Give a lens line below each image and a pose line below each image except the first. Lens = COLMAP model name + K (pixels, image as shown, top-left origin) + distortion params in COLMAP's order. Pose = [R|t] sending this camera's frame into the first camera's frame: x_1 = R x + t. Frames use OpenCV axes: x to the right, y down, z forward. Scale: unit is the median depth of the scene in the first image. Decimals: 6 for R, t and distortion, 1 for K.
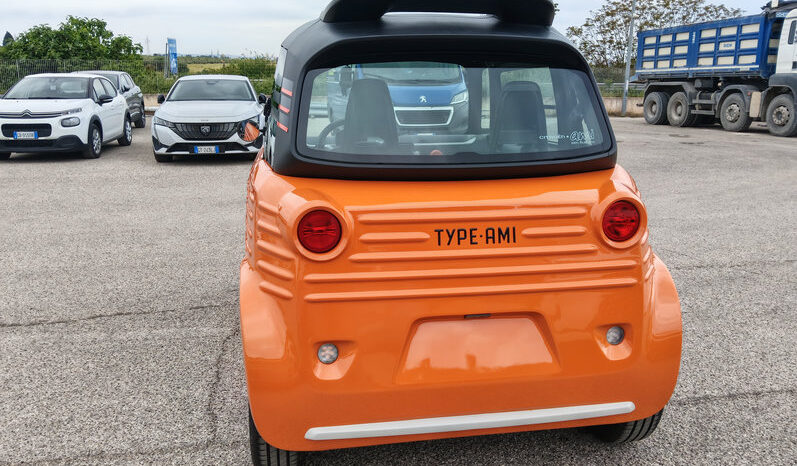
lens RADIAL K [[651.1, 0, 389.8], [0, 651.1, 234.4], [0, 0, 1]] dist [0.001320, -0.050363]
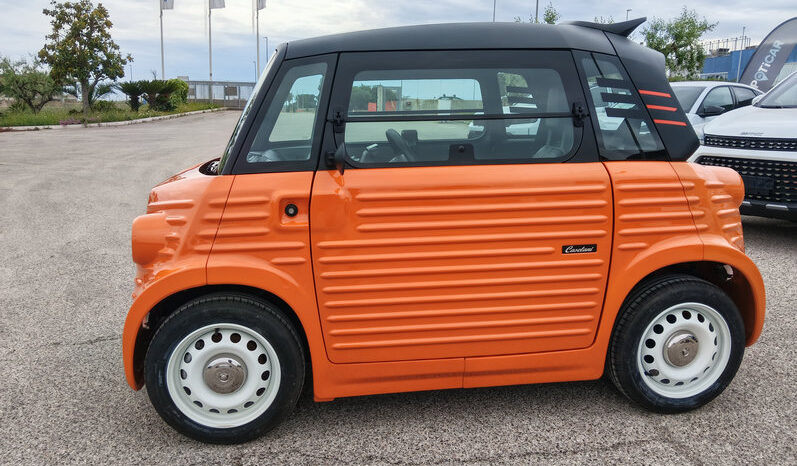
lens RADIAL K [[646.6, 0, 389.8], [0, 646.6, 235.4], [0, 0, 1]] dist [0.086852, -0.185867]
pose [[0.033910, -0.200278, 0.979152, -0.150574], [0.230270, 0.954922, 0.187347, -0.033575], [-0.972536, 0.219116, 0.078499, 0.158817]]
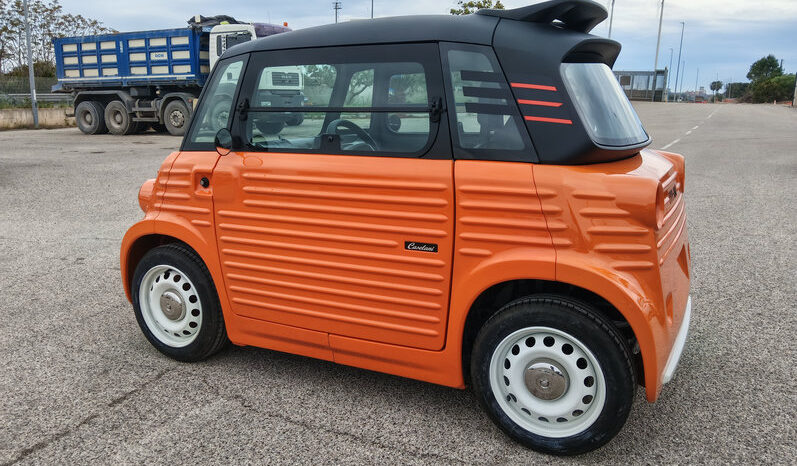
lens RADIAL K [[646.6, 0, 389.8], [0, 646.6, 235.4], [0, 0, 1]] dist [0.086852, -0.185867]
pose [[0.608472, -0.171994, 0.774713, -0.125283], [0.183865, 0.980221, 0.073209, -0.011686], [-0.771982, 0.097897, 0.628061, 0.062996]]
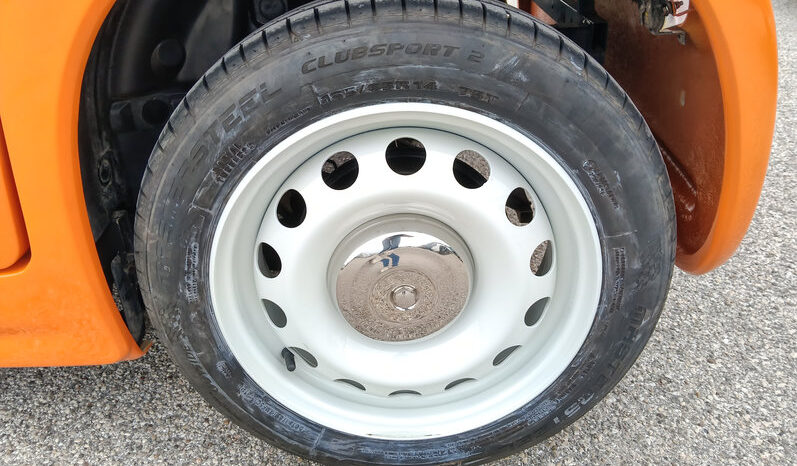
lens RADIAL K [[646.6, 0, 389.8], [0, 646.6, 235.4], [0, 0, 1]] dist [0.086852, -0.185867]
pose [[0.177866, -0.462985, 0.868337, -0.052533], [0.249693, 0.874762, 0.415265, 0.010093], [-0.951849, 0.142956, 0.271195, 0.107521]]
